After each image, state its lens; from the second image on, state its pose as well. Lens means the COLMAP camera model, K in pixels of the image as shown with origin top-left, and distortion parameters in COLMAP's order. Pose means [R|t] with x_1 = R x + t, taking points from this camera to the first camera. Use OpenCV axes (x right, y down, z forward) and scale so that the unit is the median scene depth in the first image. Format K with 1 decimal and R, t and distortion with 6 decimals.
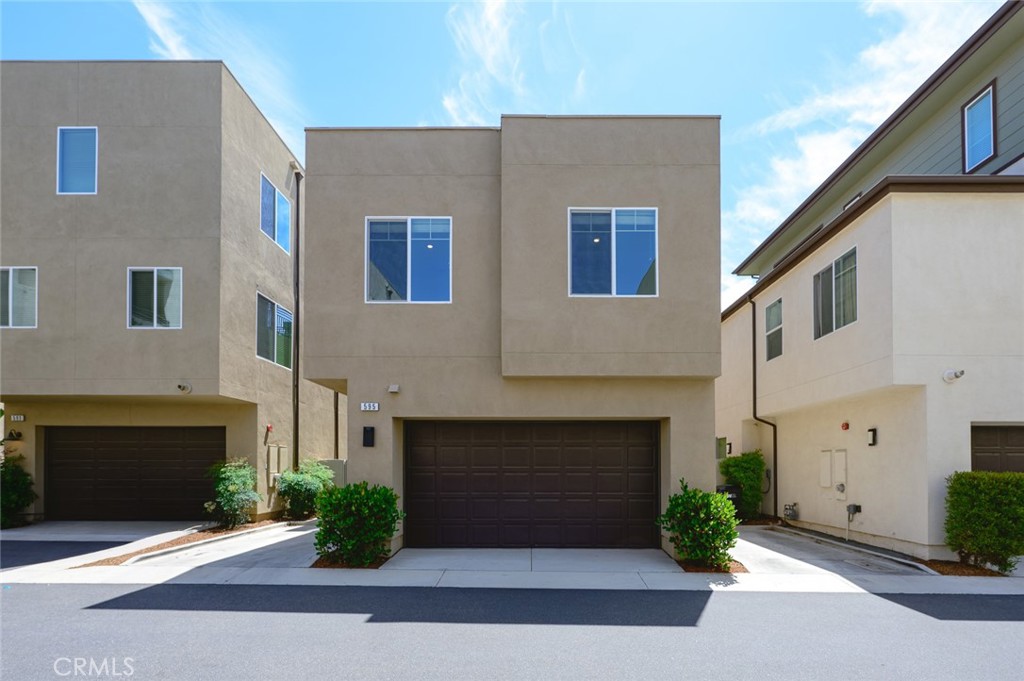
lens RADIAL K [[499.9, 0, 511.9], [0, 499.9, 388.5], [0, 0, 1]] dist [-0.002949, -0.000775]
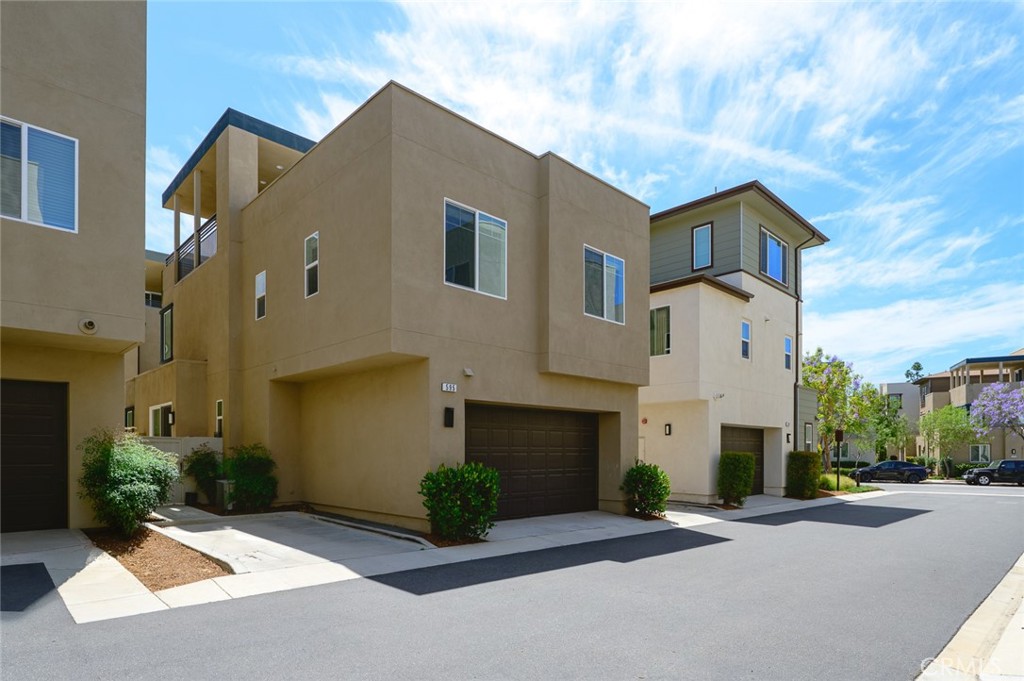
lens RADIAL K [[566.6, 0, 512.0], [0, 566.6, 340.5], [0, 0, 1]] dist [-0.001355, -0.000167]
pose [[0.711378, 0.135399, 0.689643, -0.981515], [-0.114390, 0.990488, -0.076470, 0.014582], [-0.693438, -0.024489, 0.720100, 0.077837]]
